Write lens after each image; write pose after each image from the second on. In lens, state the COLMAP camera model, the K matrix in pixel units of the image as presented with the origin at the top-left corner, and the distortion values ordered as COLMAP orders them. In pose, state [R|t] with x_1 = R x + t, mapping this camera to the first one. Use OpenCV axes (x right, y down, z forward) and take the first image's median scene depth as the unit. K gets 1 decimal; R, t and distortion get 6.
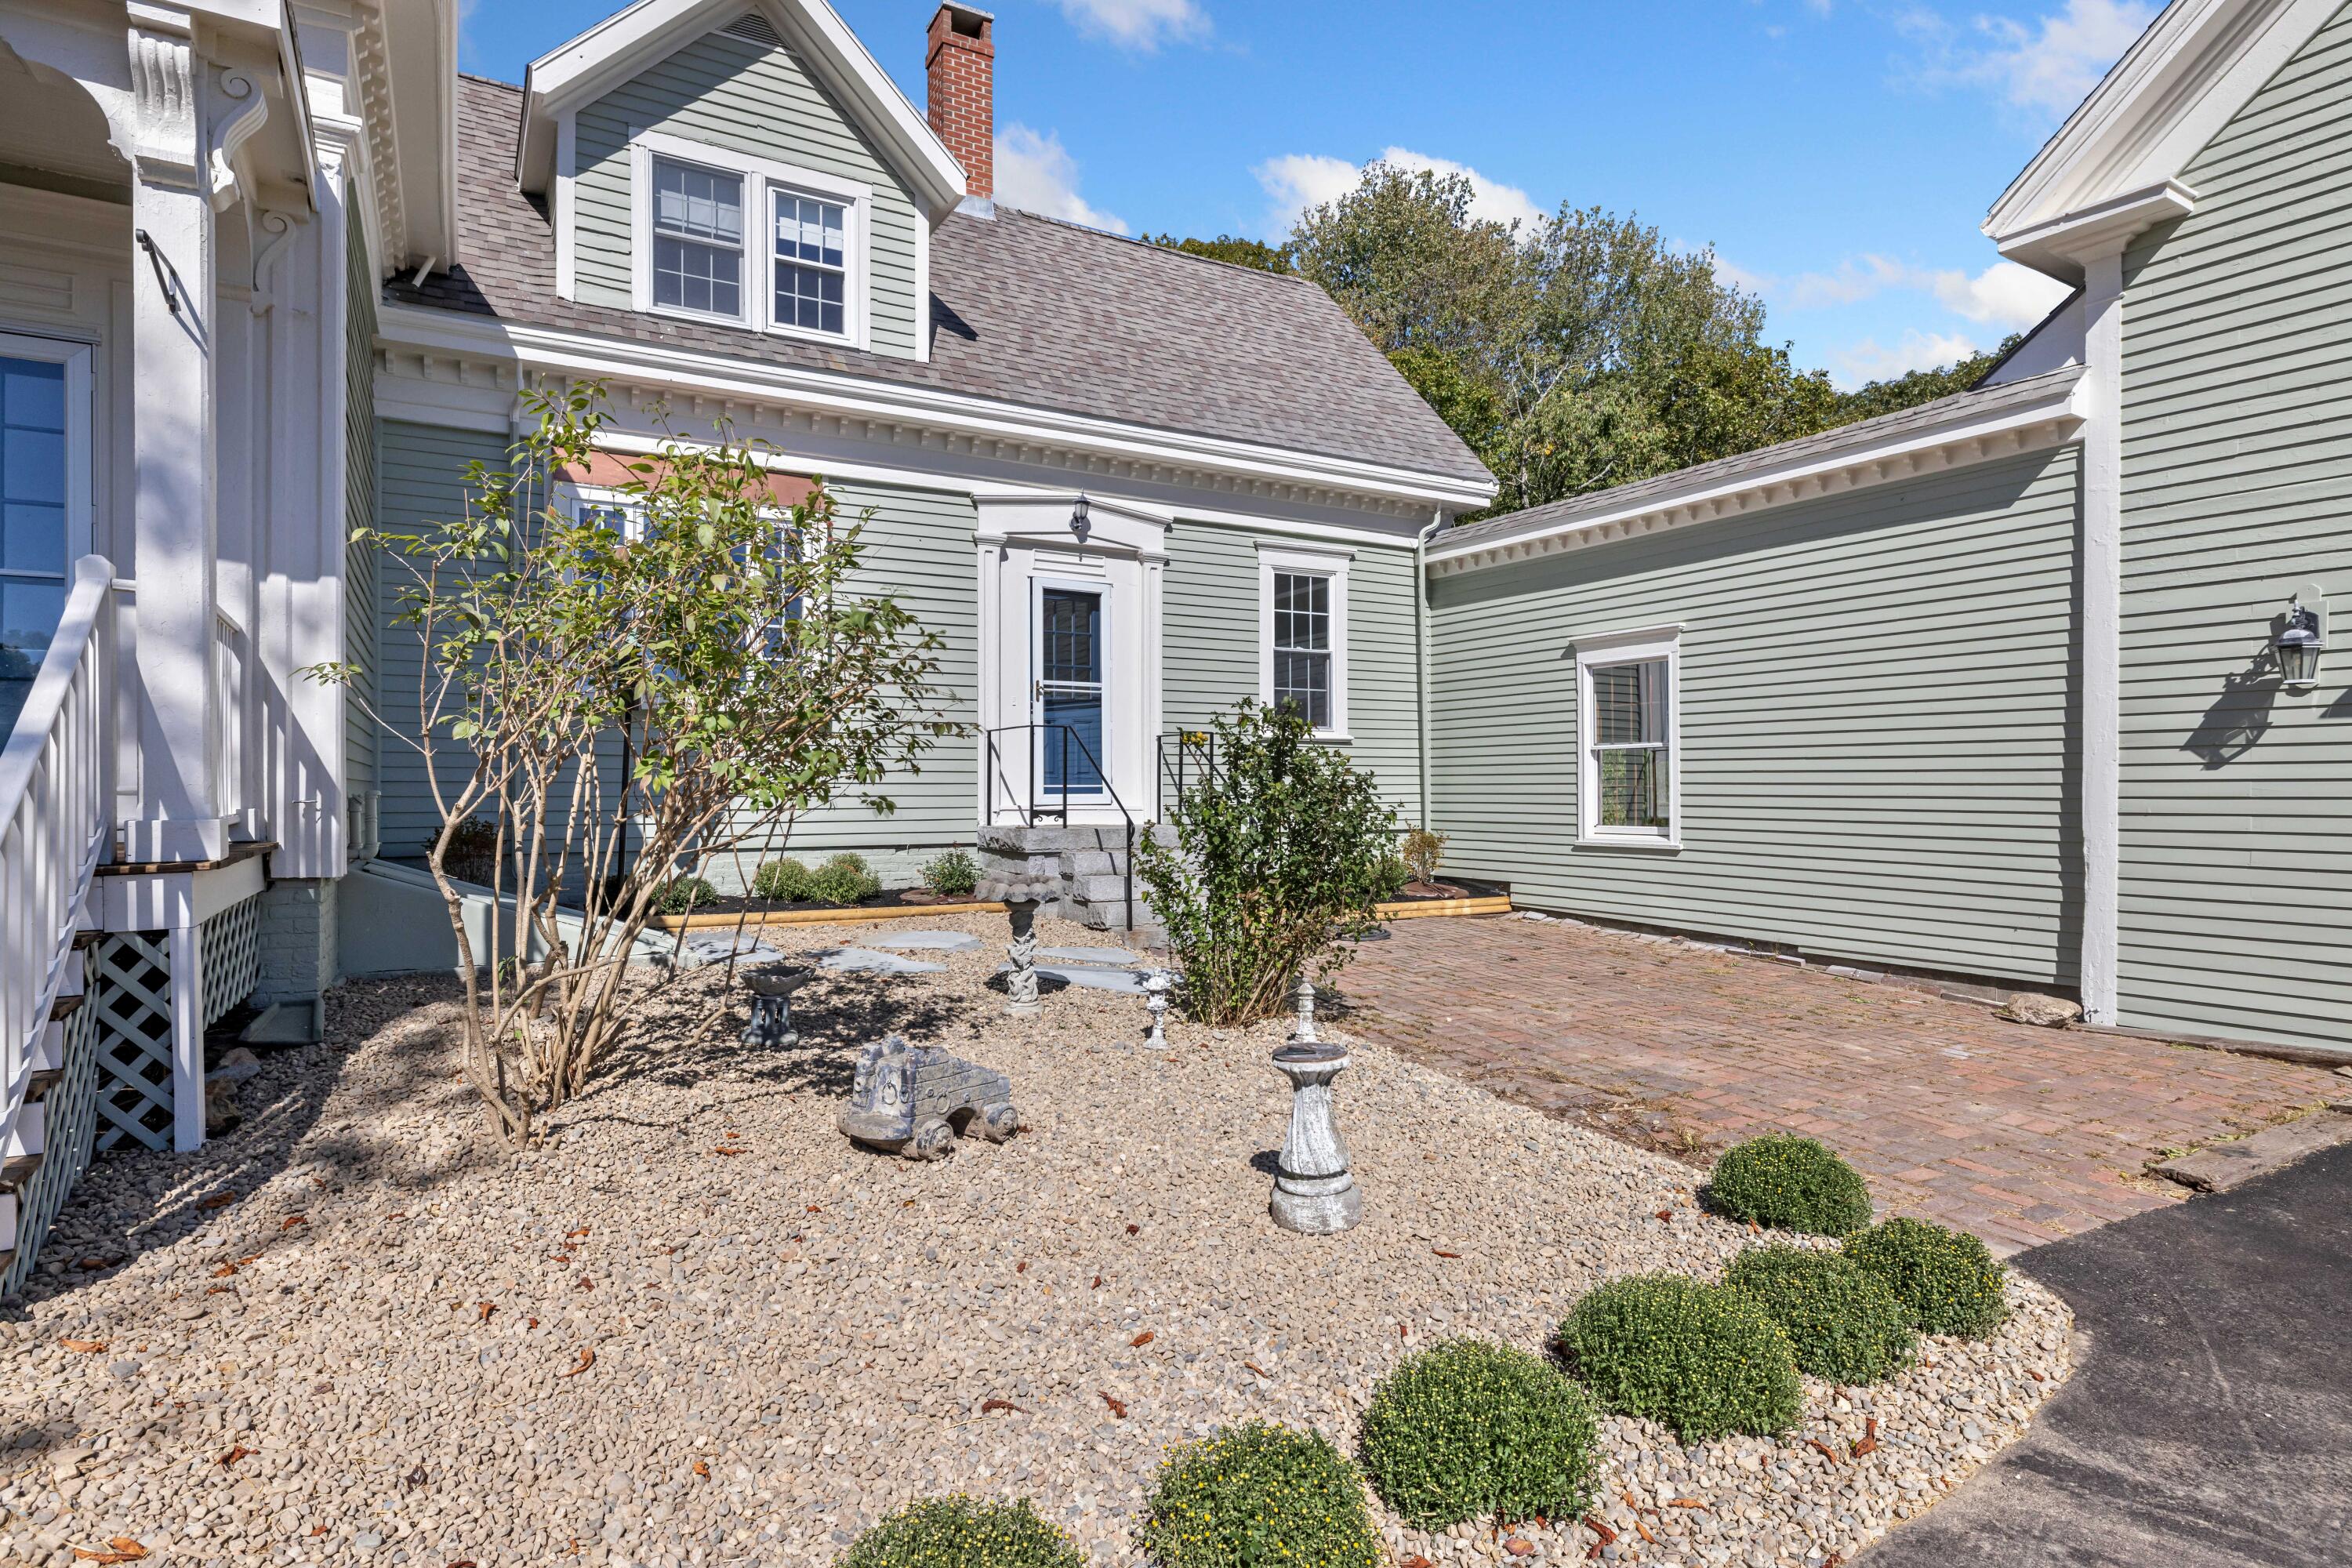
lens RADIAL K [[1259.9, 0, 1185.0], [0, 1259.9, 778.3], [0, 0, 1]] dist [0.002553, 0.000628]
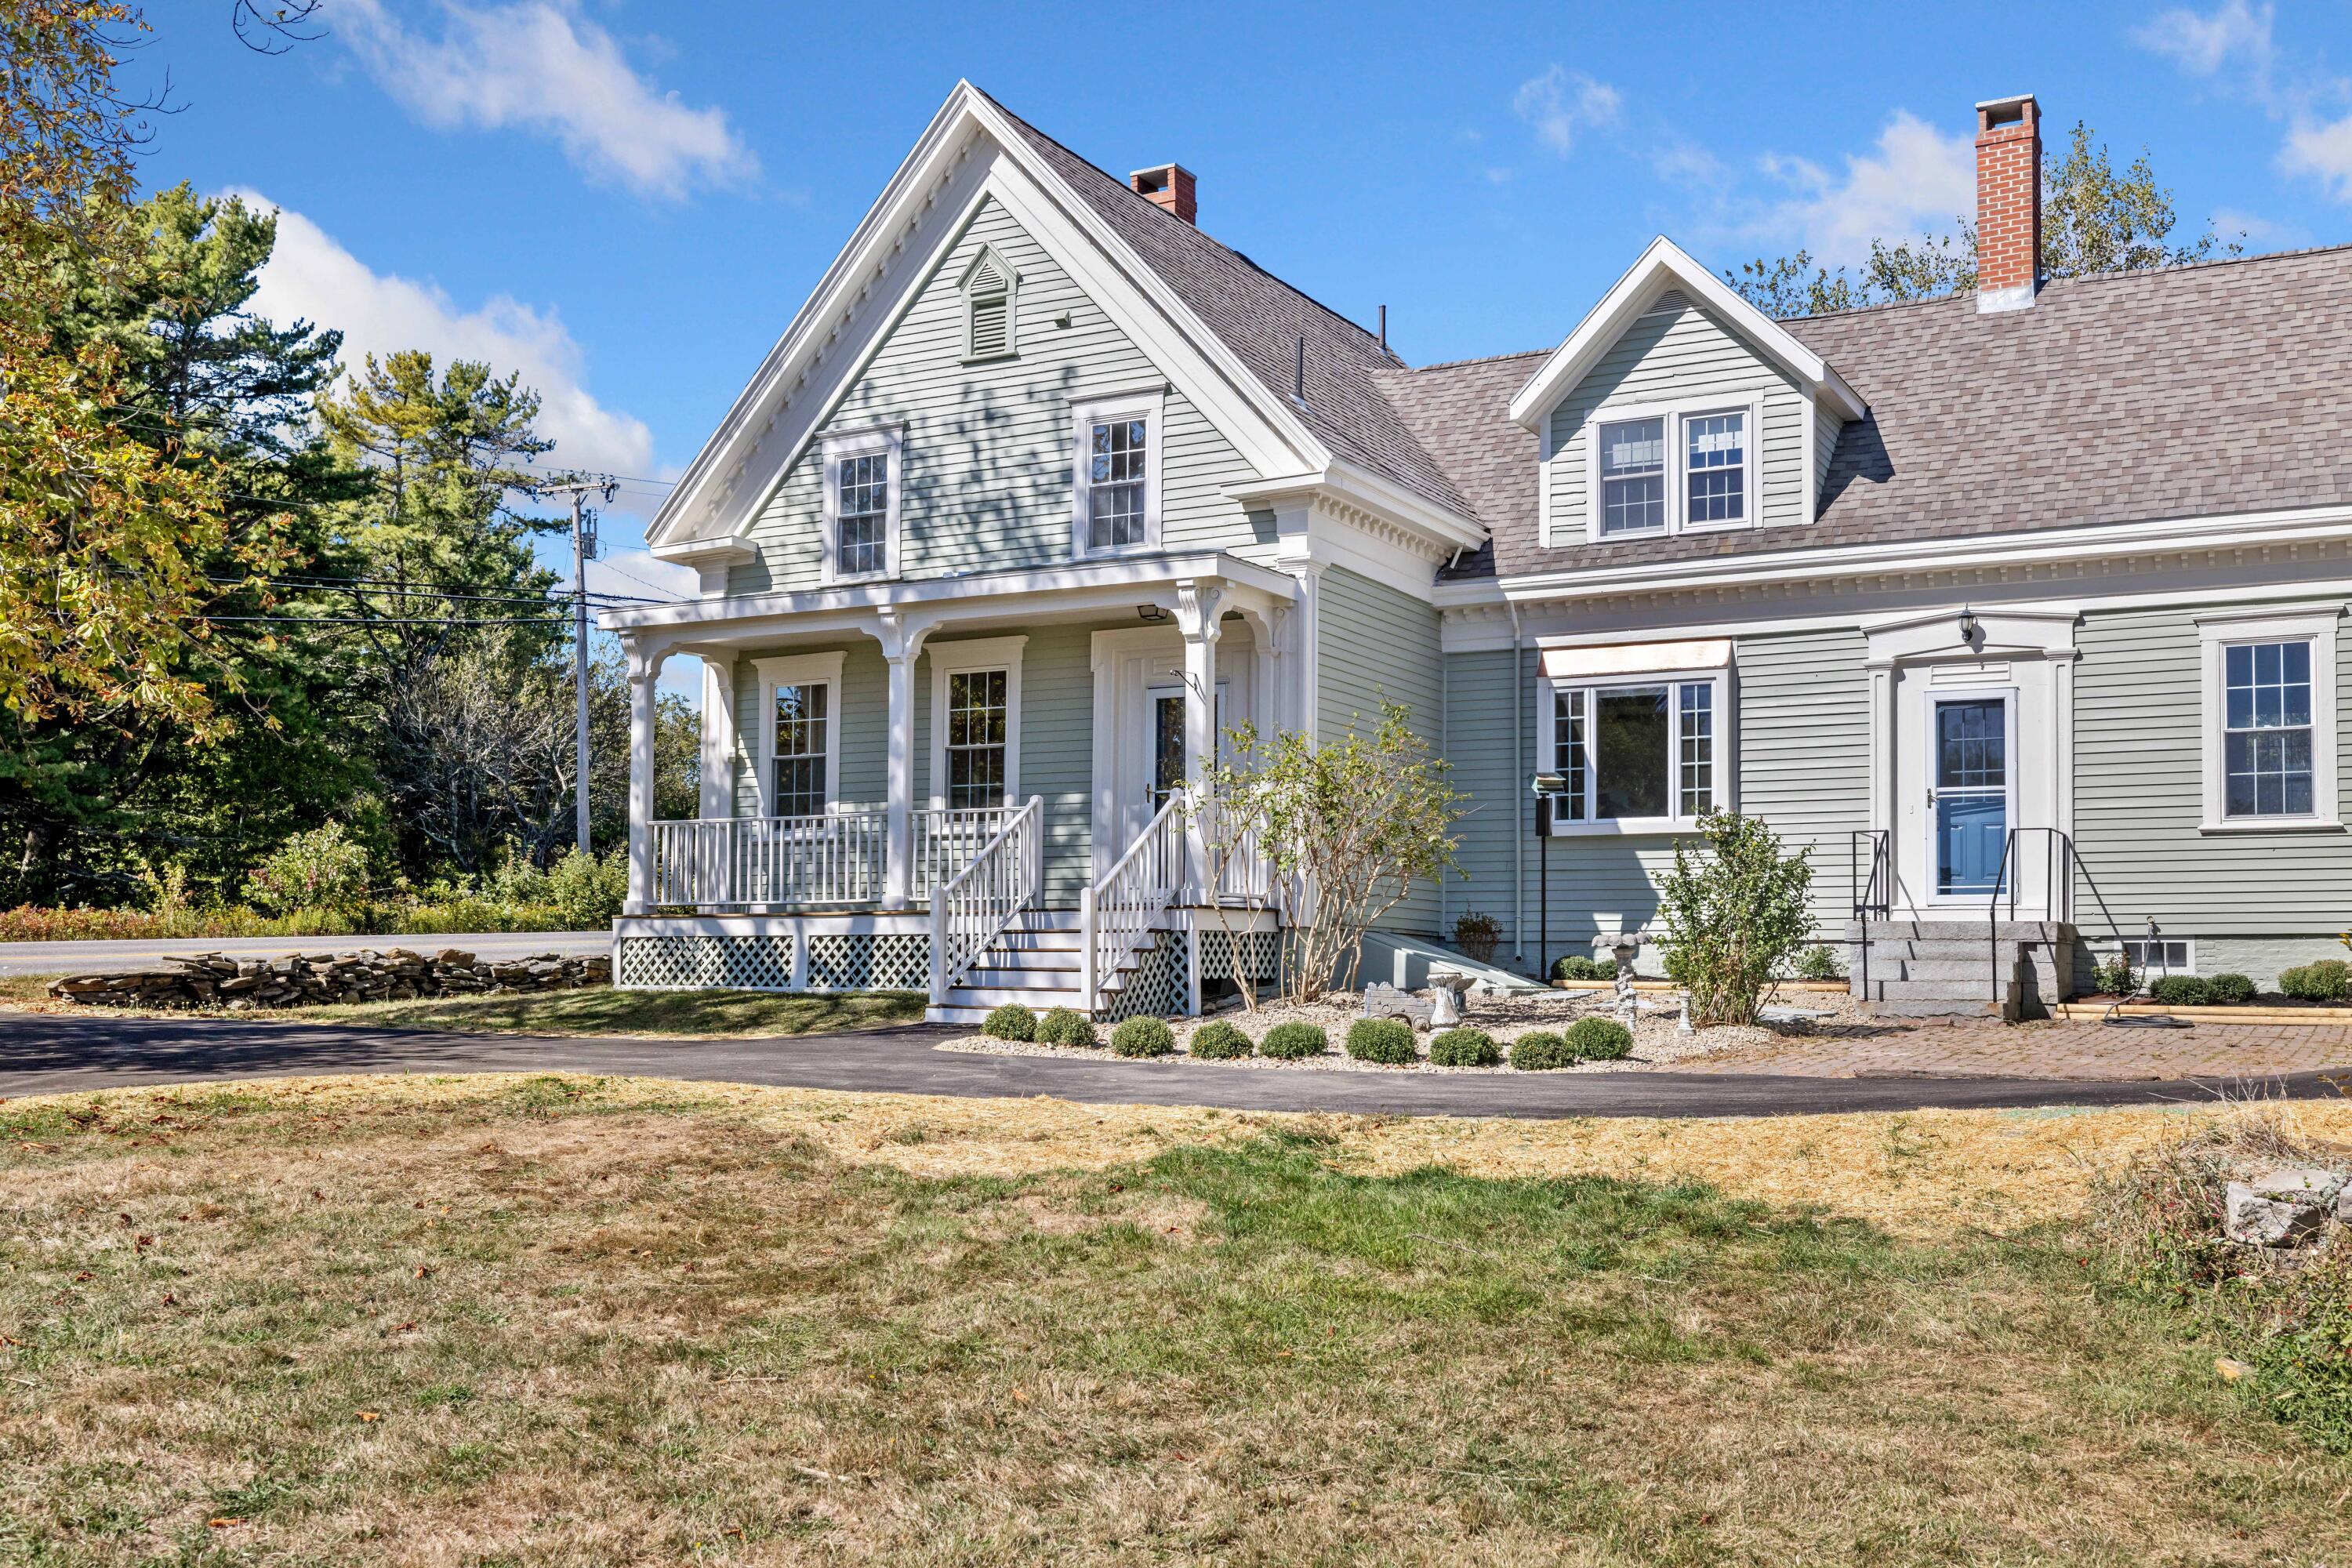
lens RADIAL K [[2352.6, 0, 1163.6], [0, 2352.6, 876.8], [0, 0, 1]] dist [0.006637, 0.000000]
pose [[0.507145, -0.037653, -0.861038, 1.292191], [0.000324, 0.999053, -0.043498, 0.084947], [0.861860, 0.021781, 0.506678, -0.578812]]
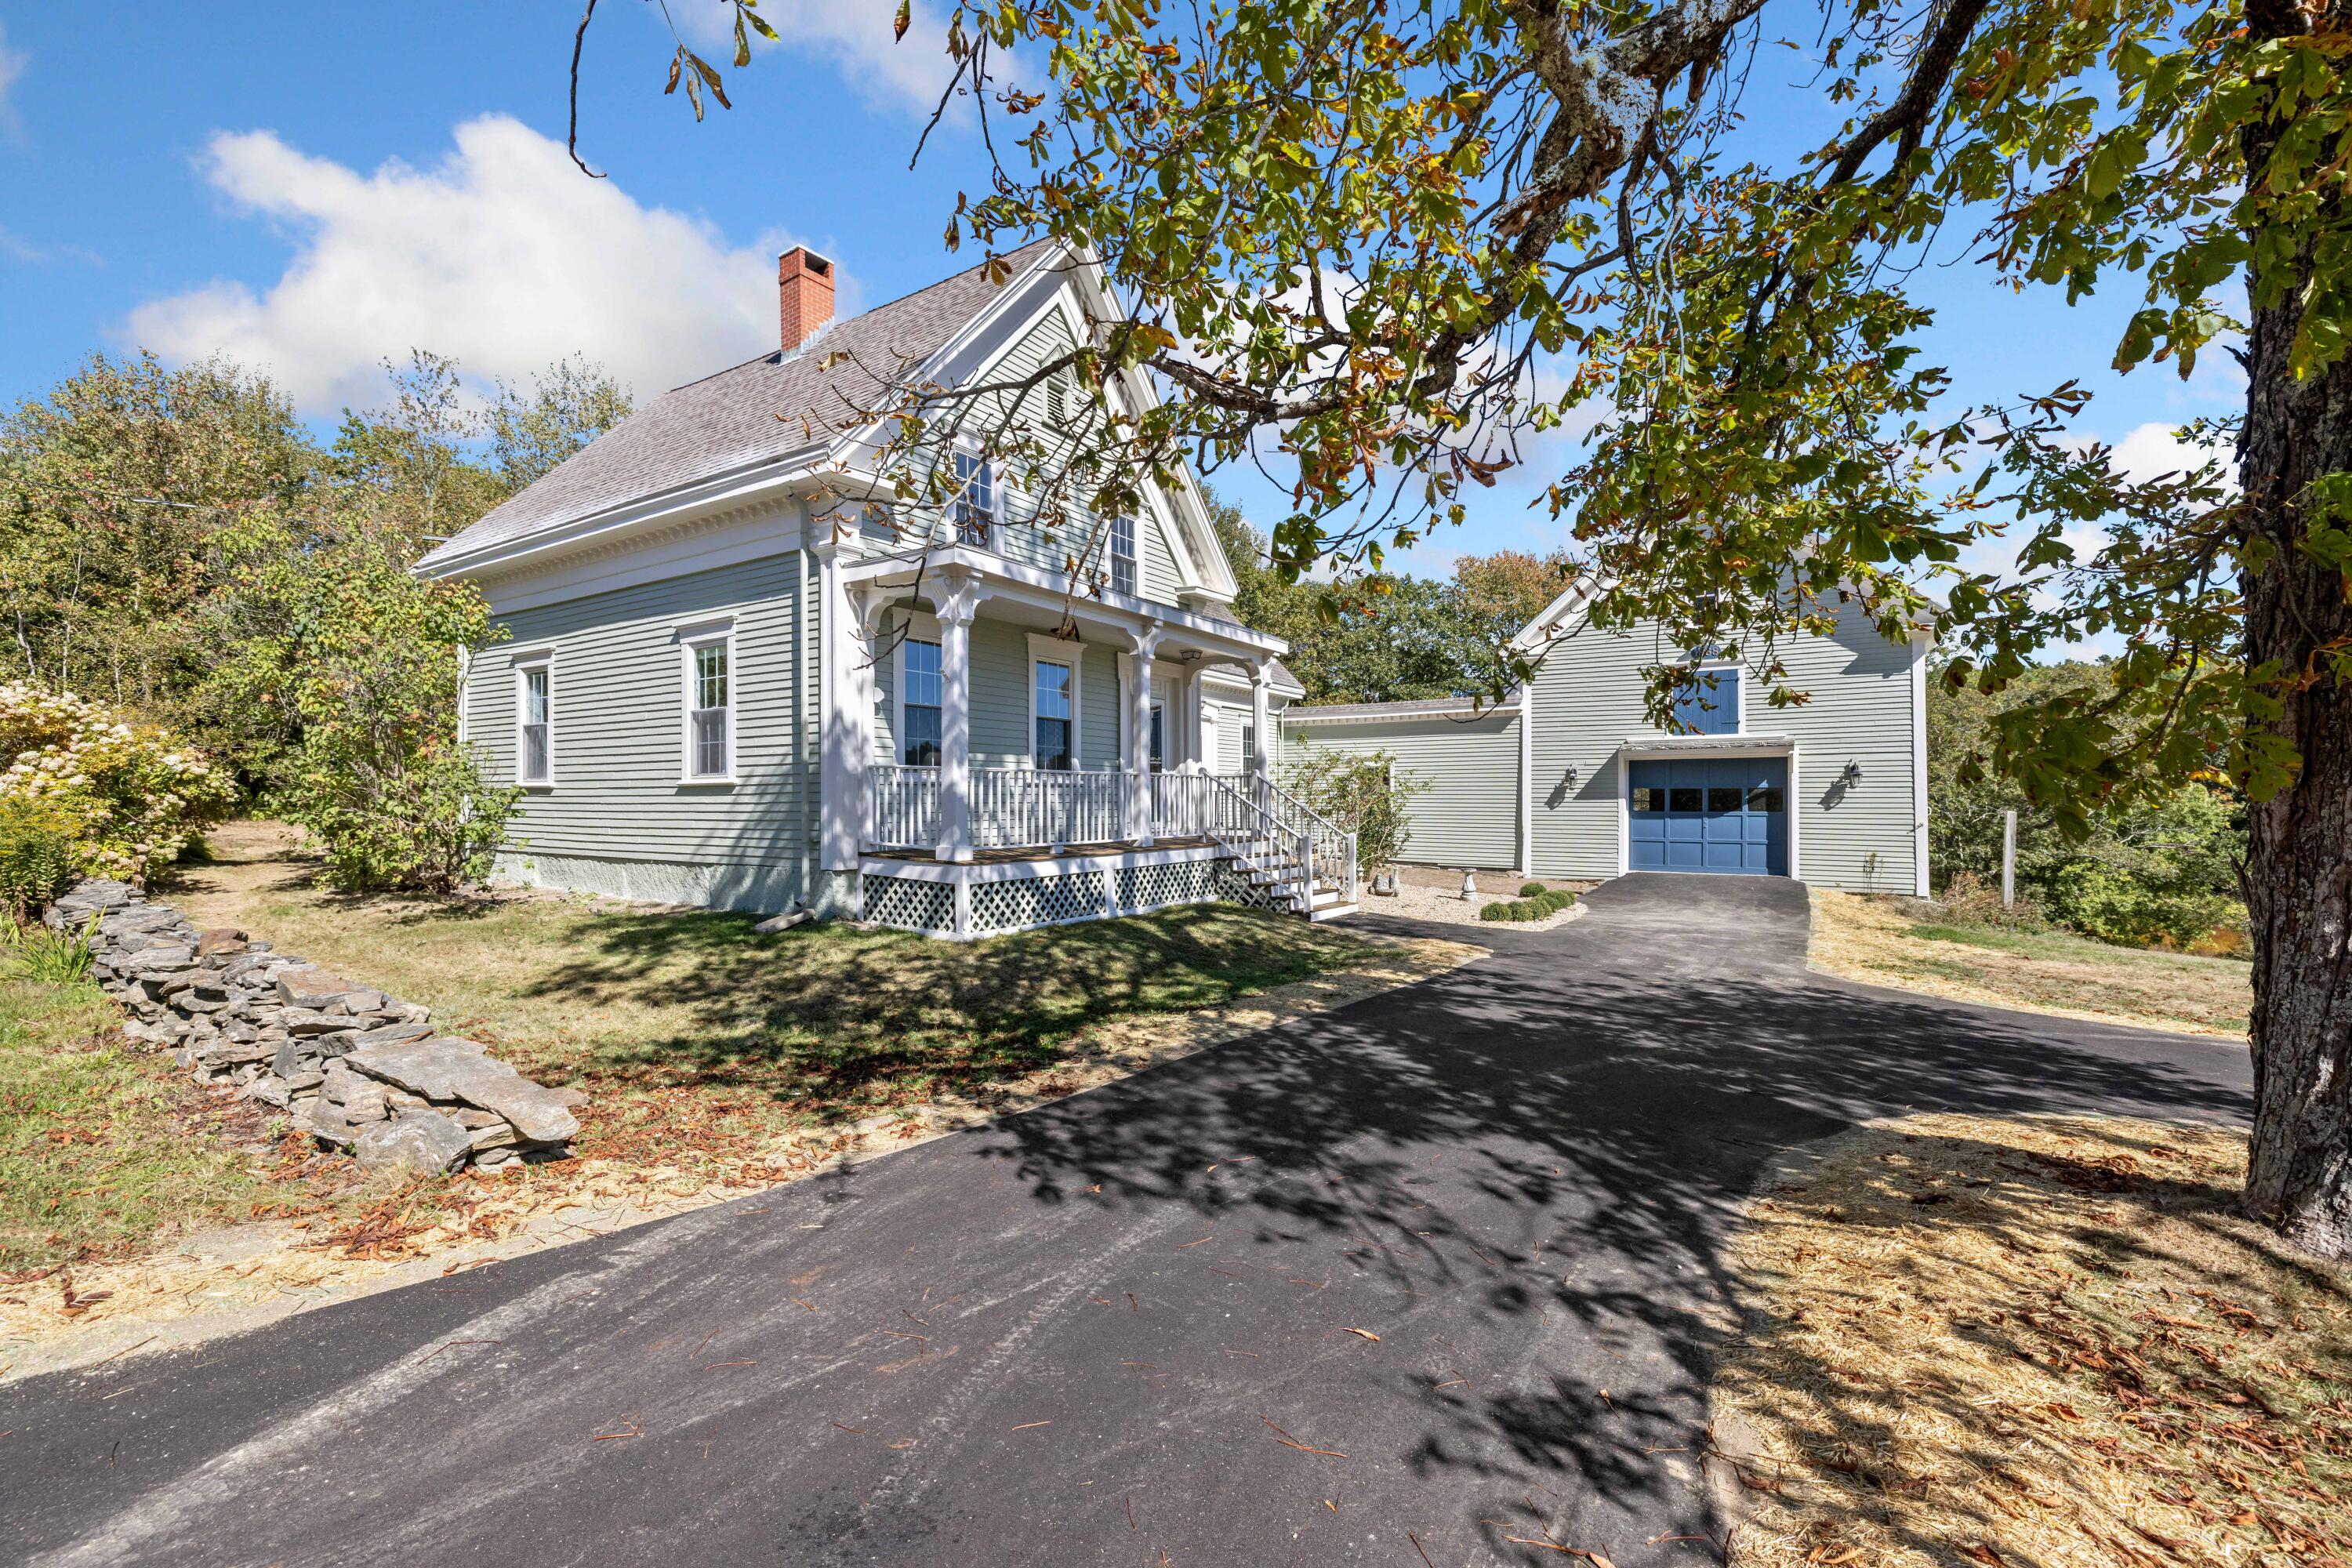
lens RADIAL K [[989.1, 0, 1182.4], [0, 989.1, 789.0], [0, 0, 1]] dist [0.002403, -0.000202]
pose [[0.891316, 0.004439, 0.453361, -1.058430], [-0.004622, 0.999989, -0.000703, -0.039866], [-0.453360, -0.001469, 0.891327, -0.795575]]
